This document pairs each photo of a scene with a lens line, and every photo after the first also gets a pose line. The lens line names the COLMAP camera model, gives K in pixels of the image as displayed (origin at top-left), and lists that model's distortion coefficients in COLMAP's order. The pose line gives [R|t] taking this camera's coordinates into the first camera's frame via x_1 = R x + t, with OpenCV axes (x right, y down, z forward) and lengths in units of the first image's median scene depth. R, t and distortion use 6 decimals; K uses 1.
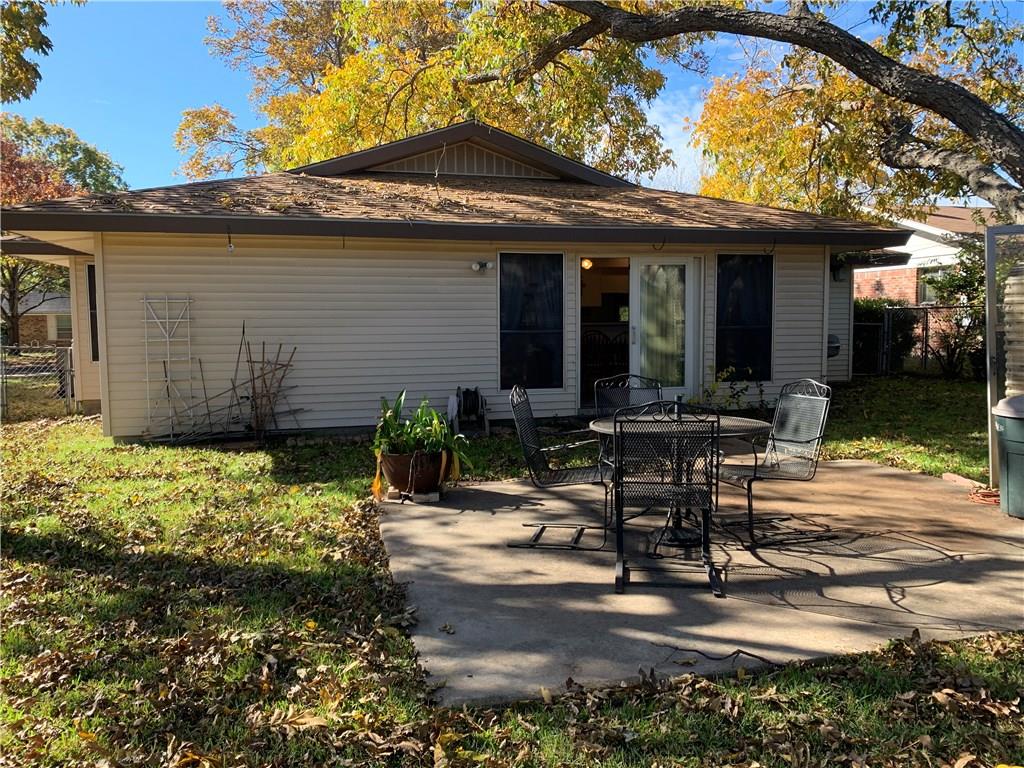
lens RADIAL K [[774.9, 0, 512.6], [0, 774.9, 376.2], [0, 0, 1]] dist [0.035299, -0.043959]
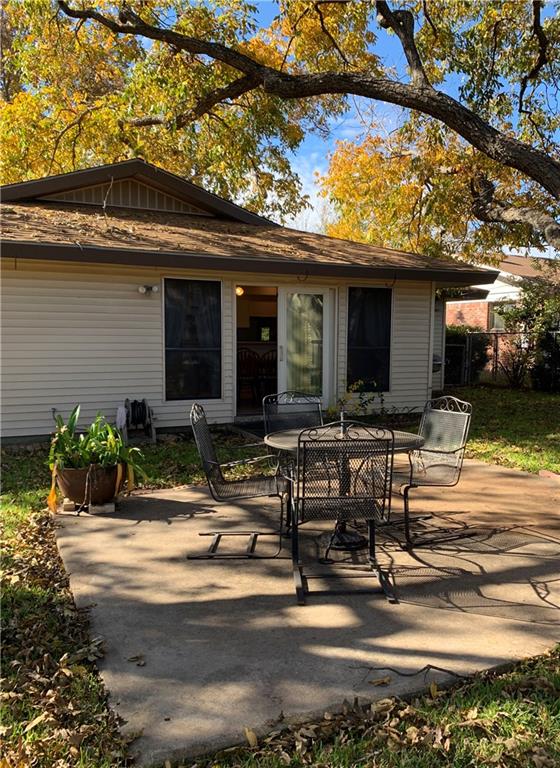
lens RADIAL K [[621.3, 0, 279.7], [0, 621.3, 390.9], [0, 0, 1]] dist [0.020691, -0.015383]
pose [[0.981659, -0.002066, 0.190633, -0.026840], [-0.000654, 0.999899, 0.014207, -0.011137], [-0.190643, -0.014072, 0.981559, 0.095999]]
